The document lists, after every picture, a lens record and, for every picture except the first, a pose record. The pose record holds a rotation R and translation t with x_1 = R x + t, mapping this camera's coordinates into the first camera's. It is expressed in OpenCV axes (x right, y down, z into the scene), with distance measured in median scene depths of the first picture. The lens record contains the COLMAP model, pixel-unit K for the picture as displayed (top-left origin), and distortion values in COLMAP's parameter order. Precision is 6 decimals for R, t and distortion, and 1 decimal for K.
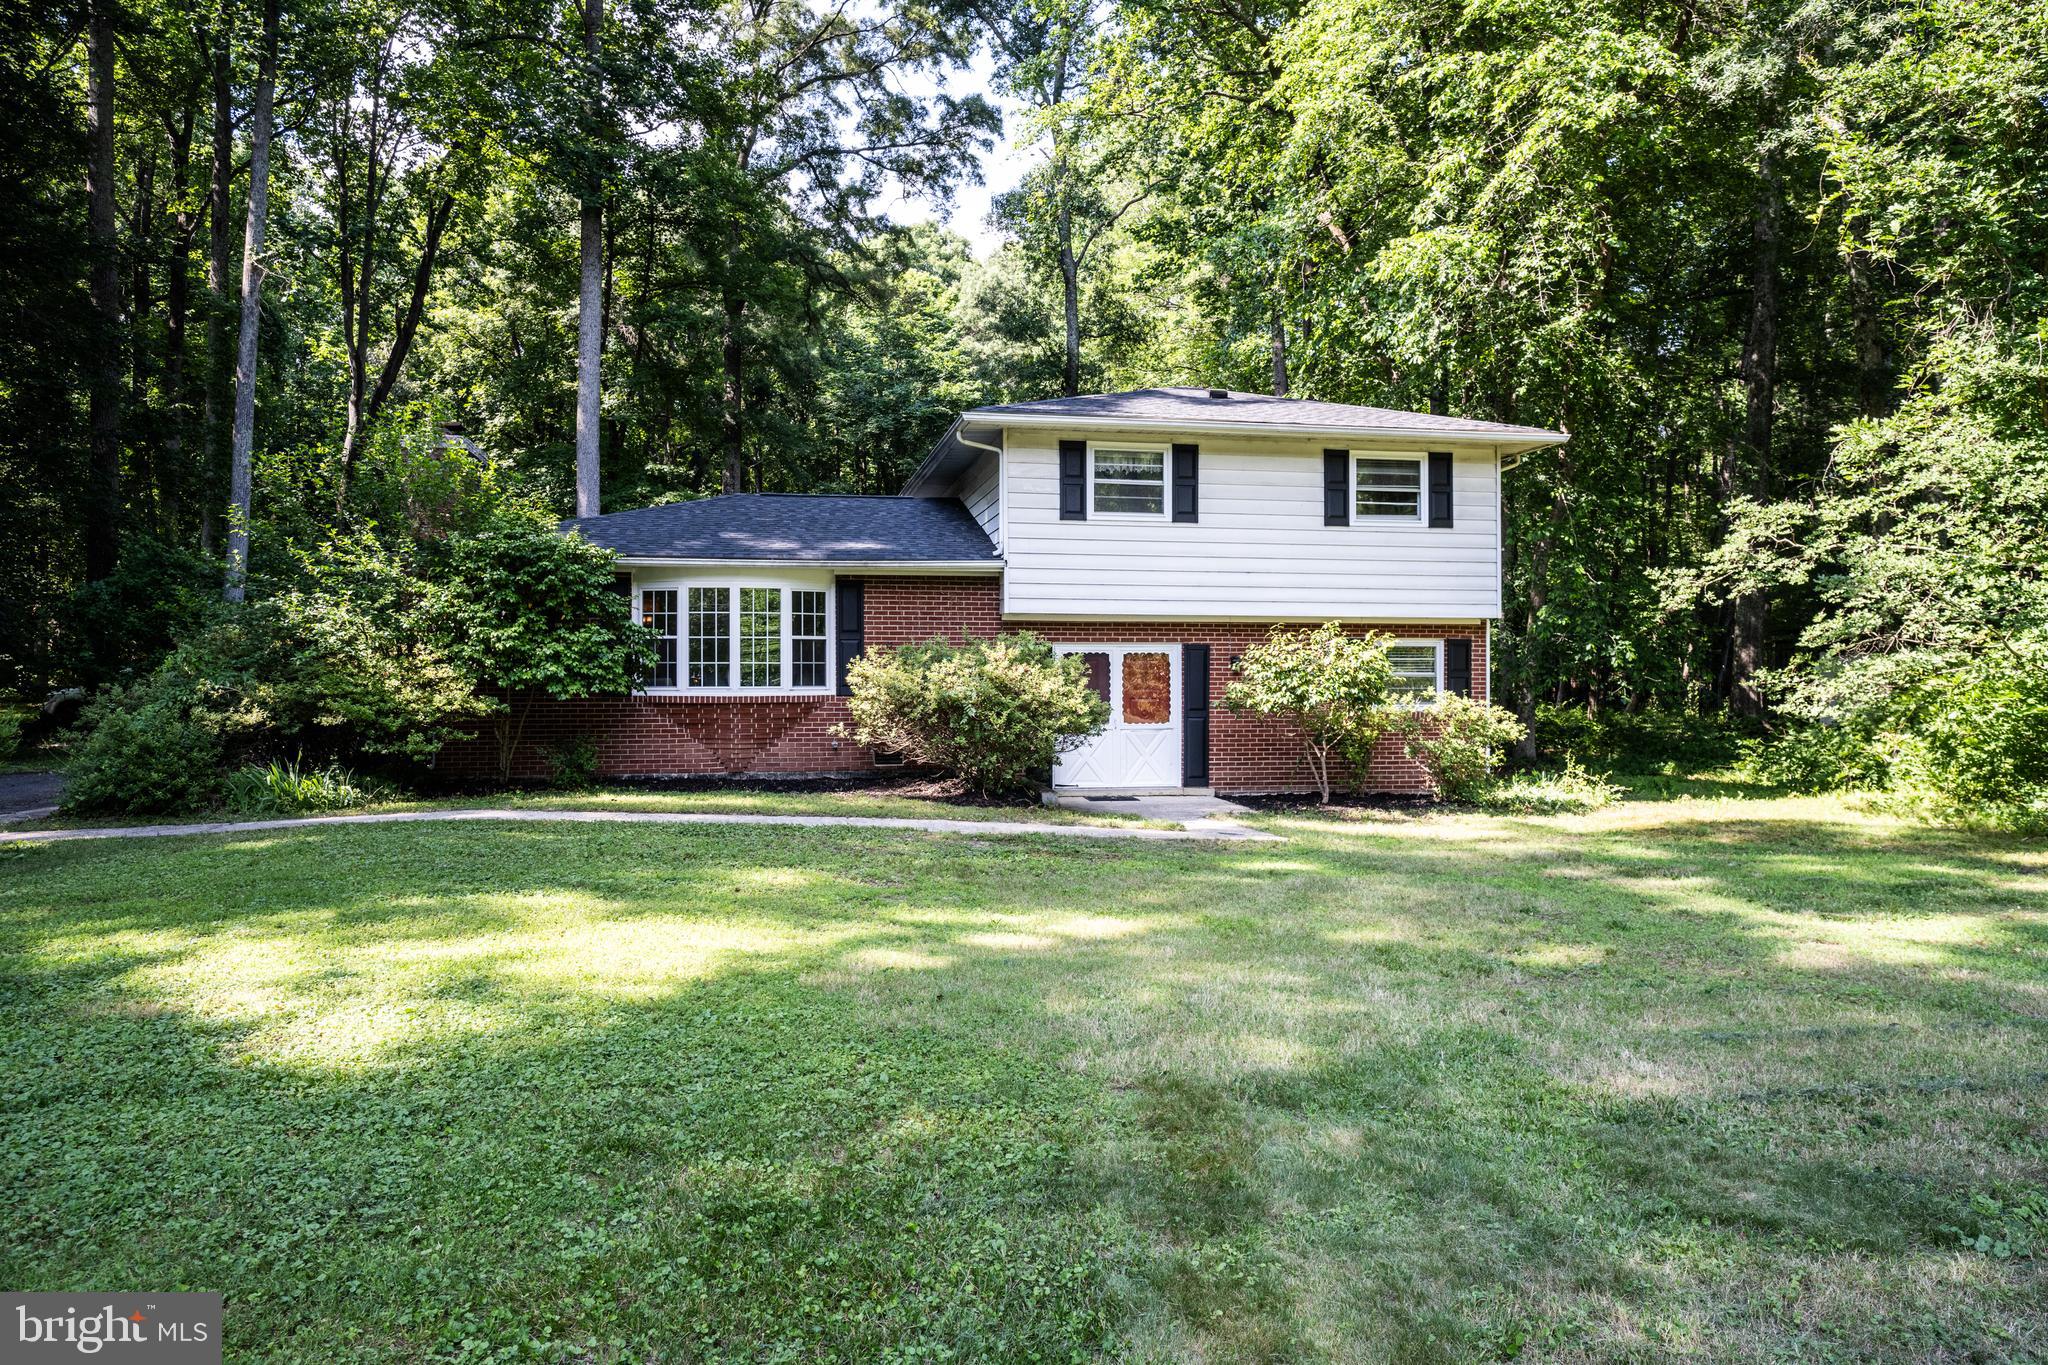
lens RADIAL K [[1331.9, 0, 1013.3], [0, 1331.9, 672.0], [0, 0, 1]] dist [-0.001253, -0.001403]
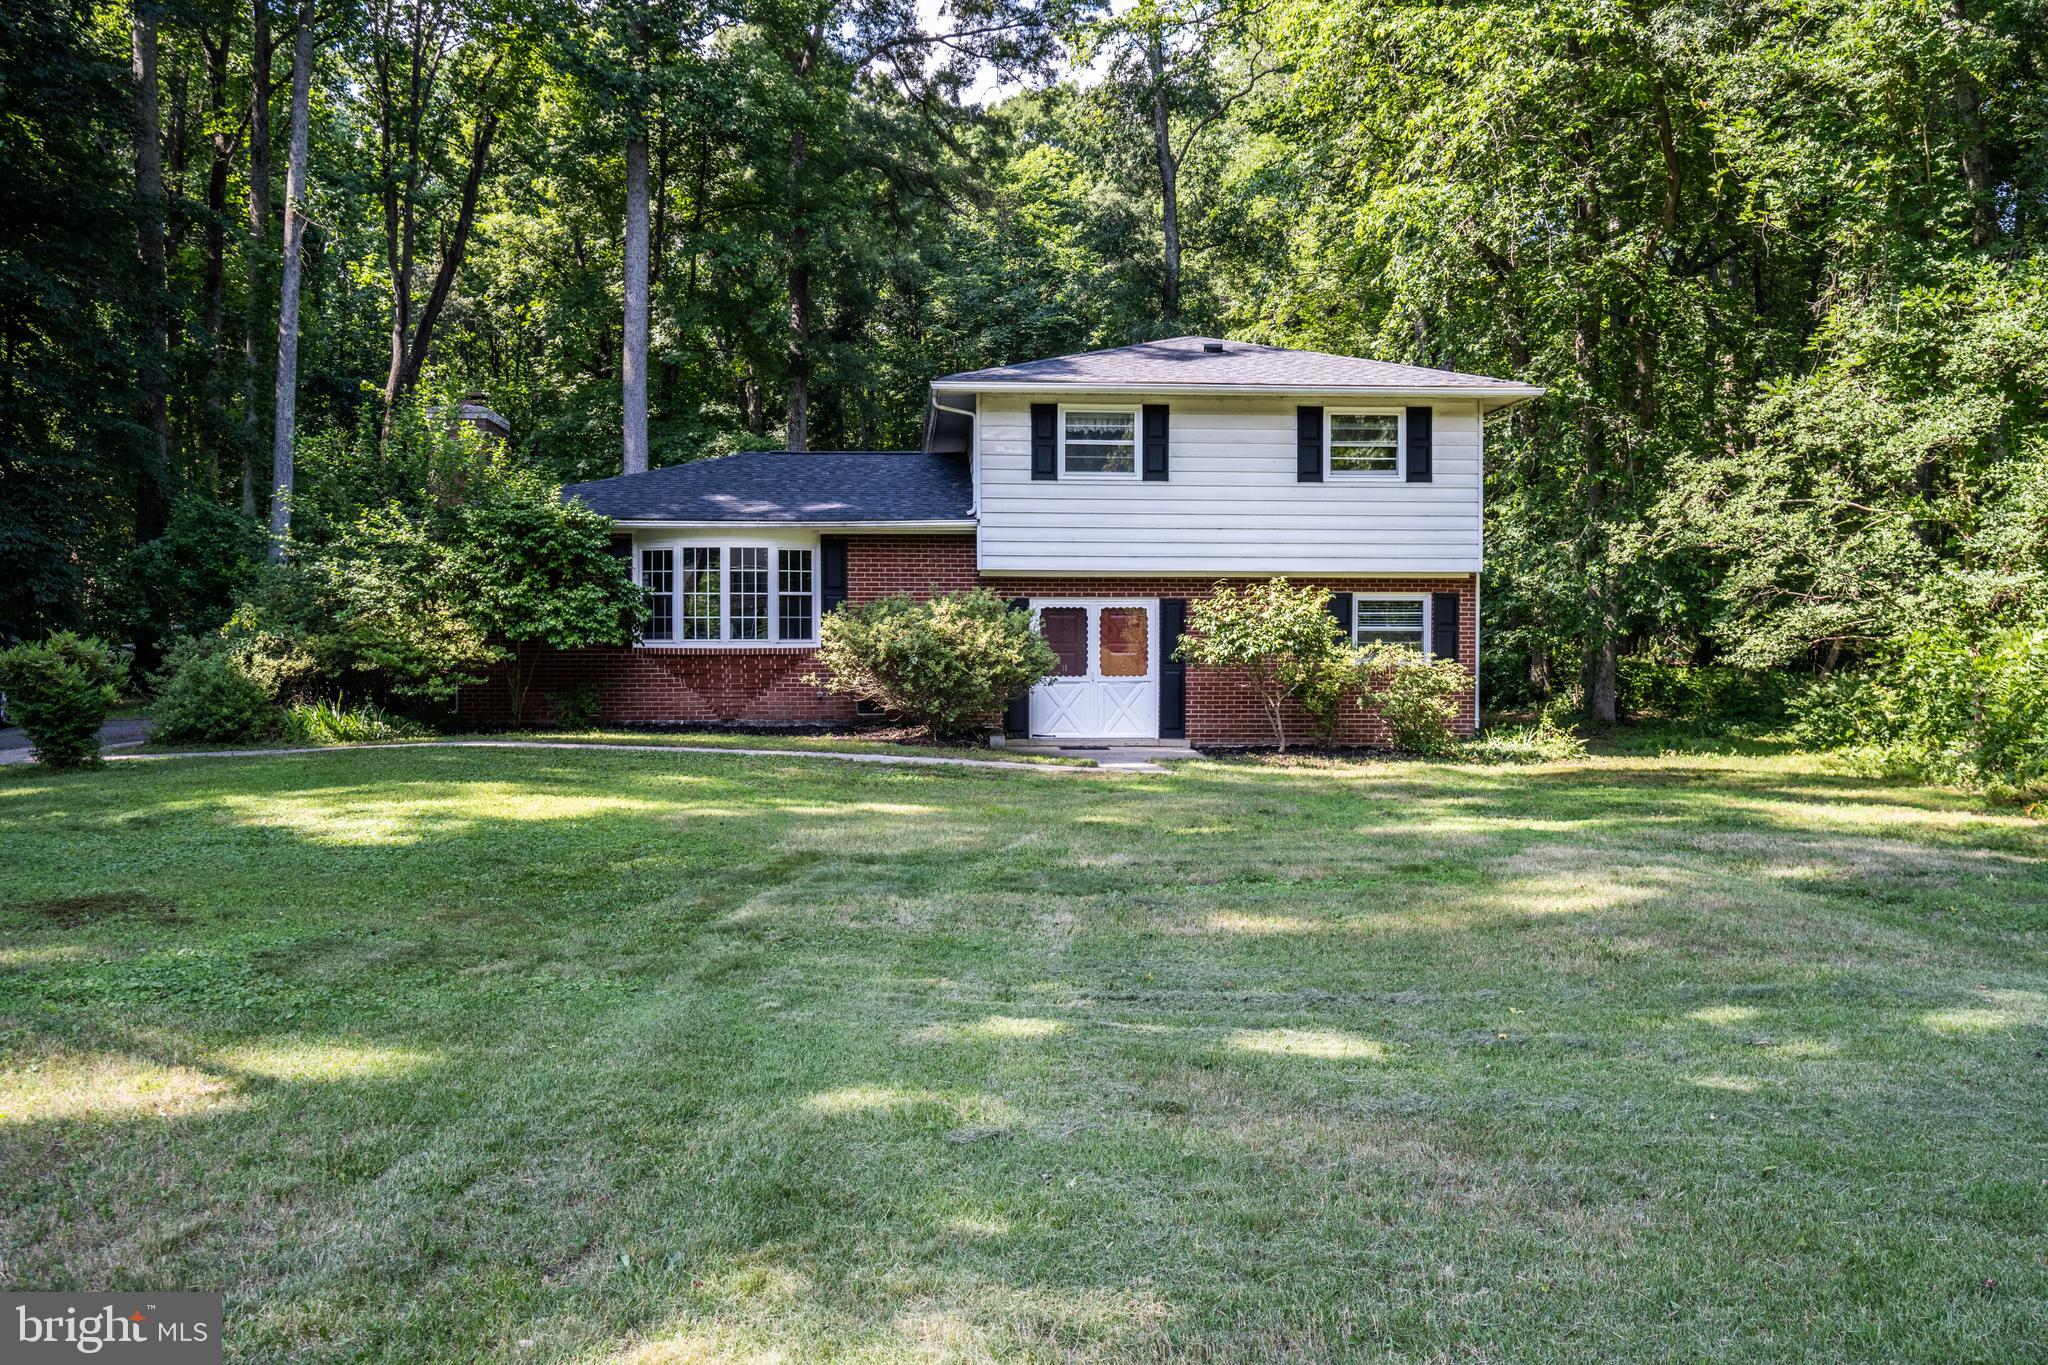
lens RADIAL K [[1717.3, 0, 1029.3], [0, 1717.3, 645.5], [0, 0, 1]] dist [0.003897, 0.000904]
pose [[0.993685, 0.000747, -0.112202, 0.183955], [0.000109, 0.999971, 0.007623, 0.005094], [0.112204, -0.007587, 0.993656, -0.338712]]
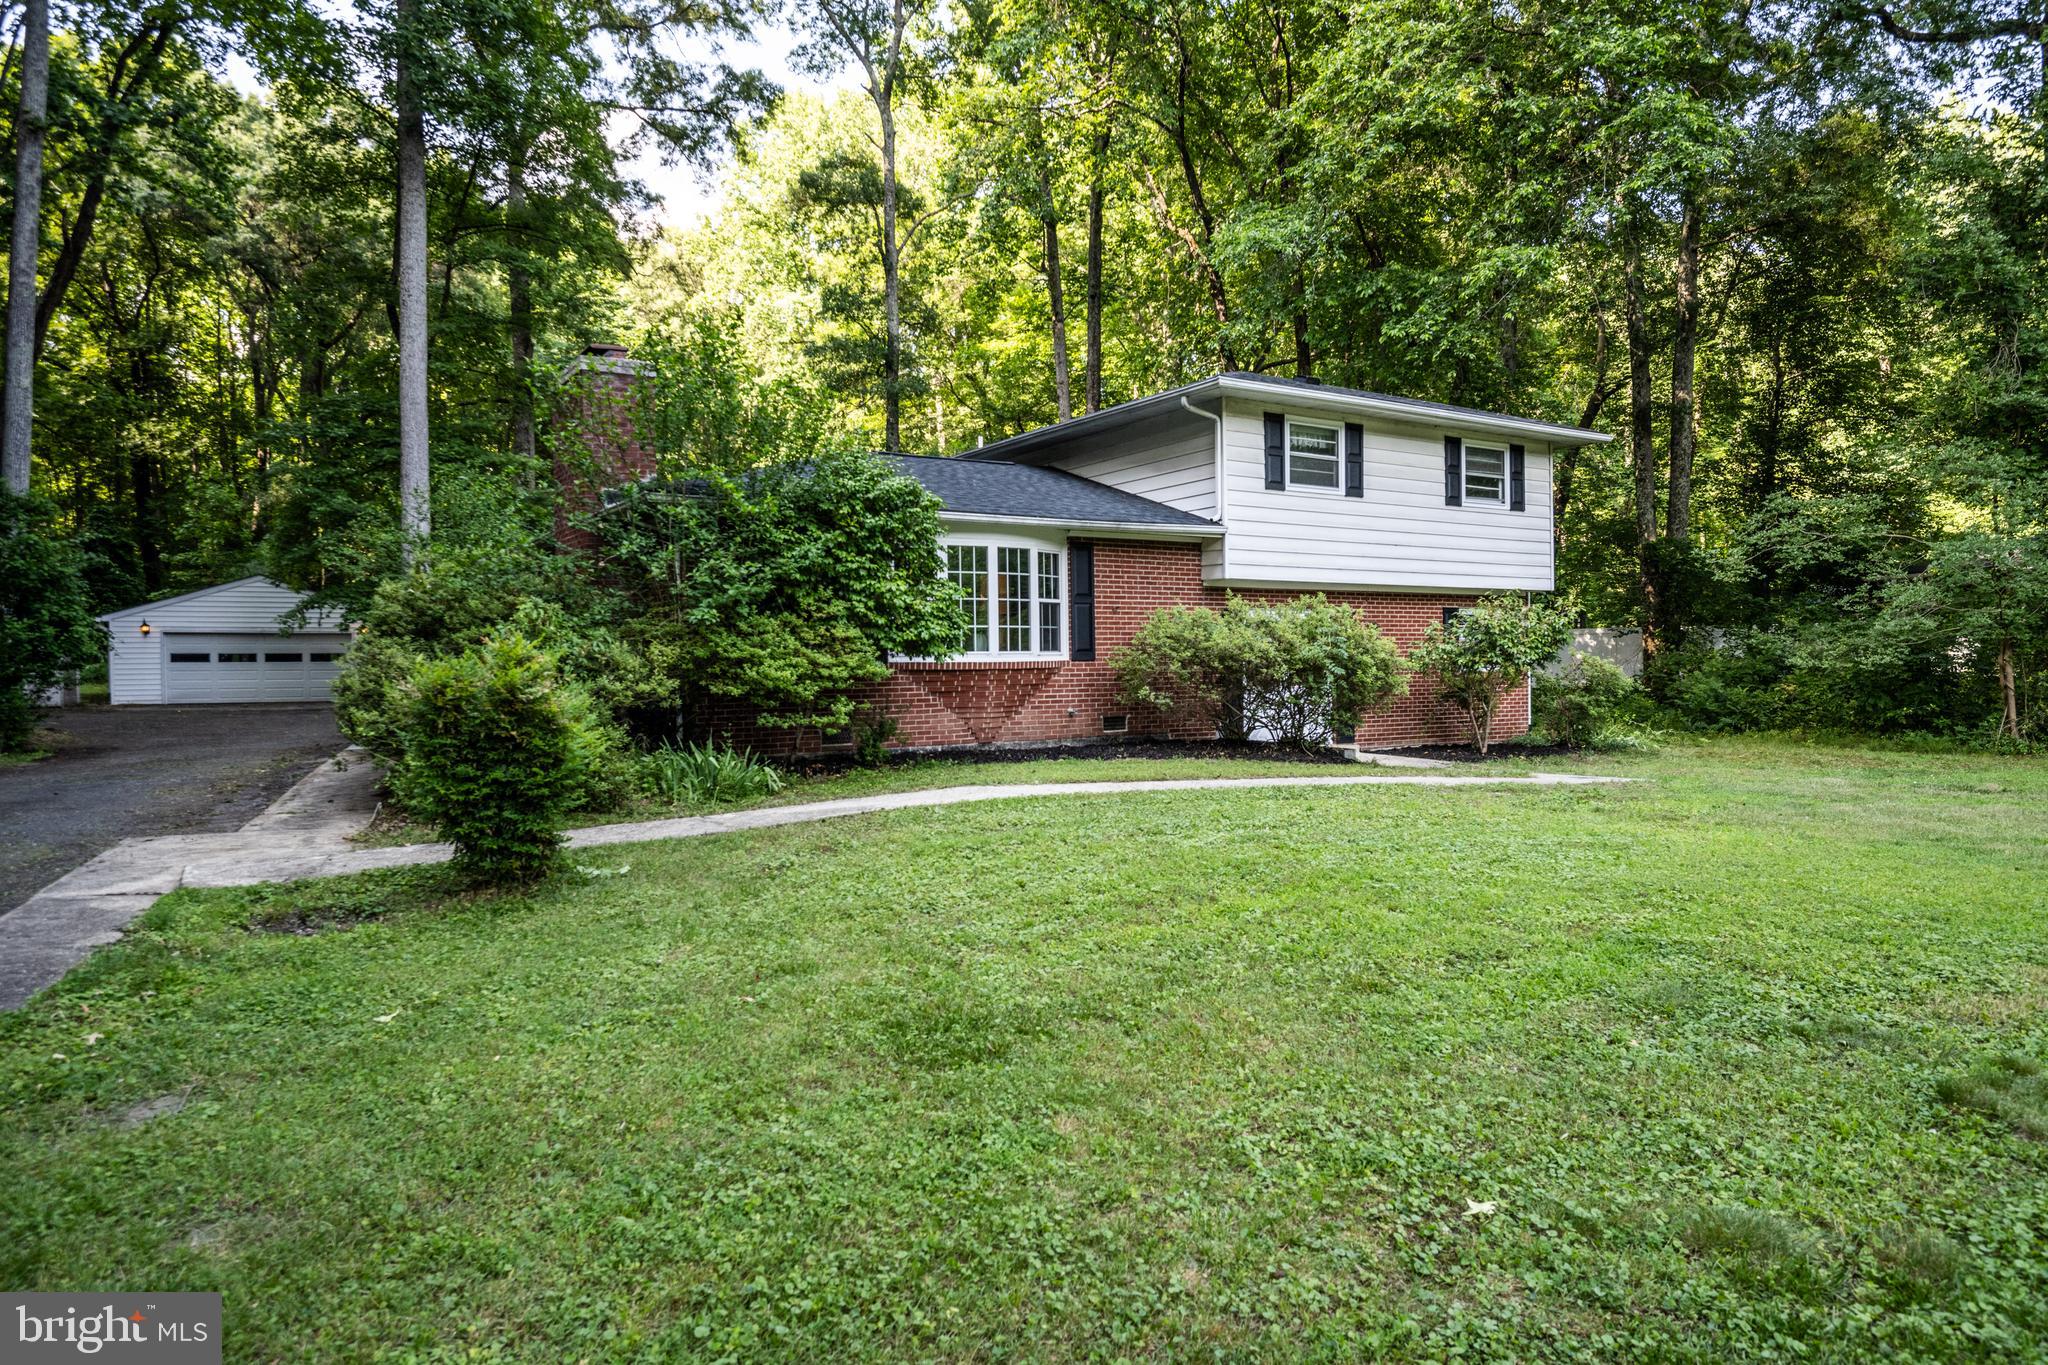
lens RADIAL K [[1225.9, 0, 1026.6], [0, 1225.9, 679.6], [0, 0, 1]] dist [0.001629, 0.000358]
pose [[0.931335, -0.015338, 0.363842, -0.485642], [0.008238, 0.999744, 0.021059, 0.012262], [-0.364071, -0.016615, 0.931223, 0.176169]]
